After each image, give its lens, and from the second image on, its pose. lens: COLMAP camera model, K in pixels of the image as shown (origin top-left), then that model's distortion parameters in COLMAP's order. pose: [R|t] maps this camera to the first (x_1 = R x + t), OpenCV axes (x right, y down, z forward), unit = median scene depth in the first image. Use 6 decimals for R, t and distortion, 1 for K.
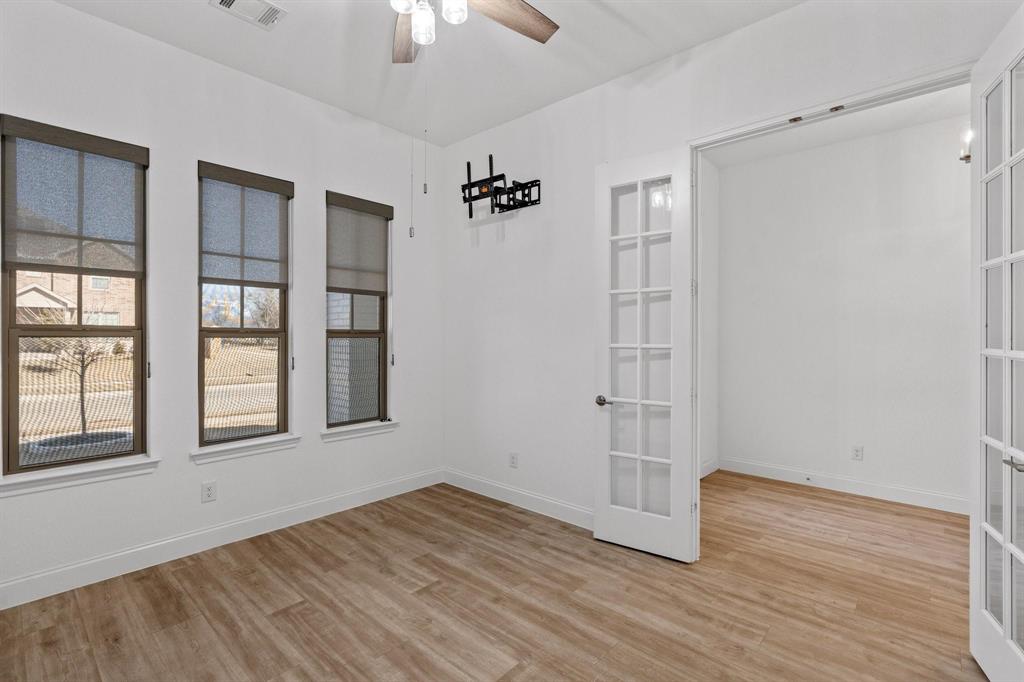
lens RADIAL K [[462.7, 0, 513.8], [0, 462.7, 337.0], [0, 0, 1]] dist [-0.013679, 0.005965]
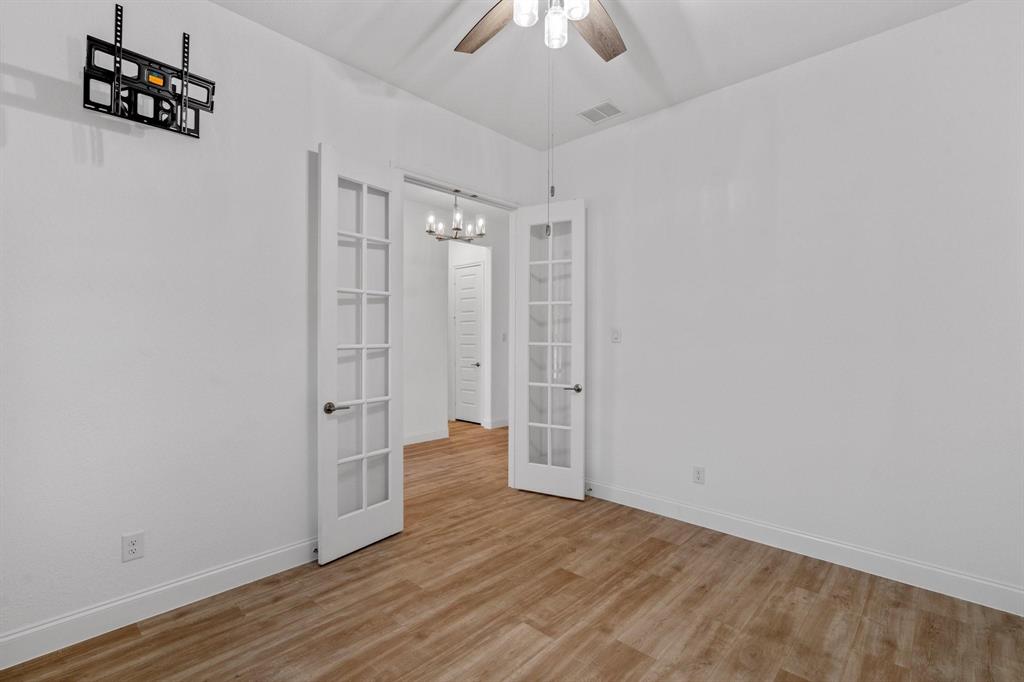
lens RADIAL K [[462.7, 0, 511.0], [0, 462.7, 341.2], [0, 0, 1]] dist [-0.013679, 0.005965]
pose [[0.033385, -0.010612, 0.999386, -0.801323], [0.003769, 0.999938, 0.010492, -0.000992], [-0.999435, 0.003417, 0.033423, 0.706322]]
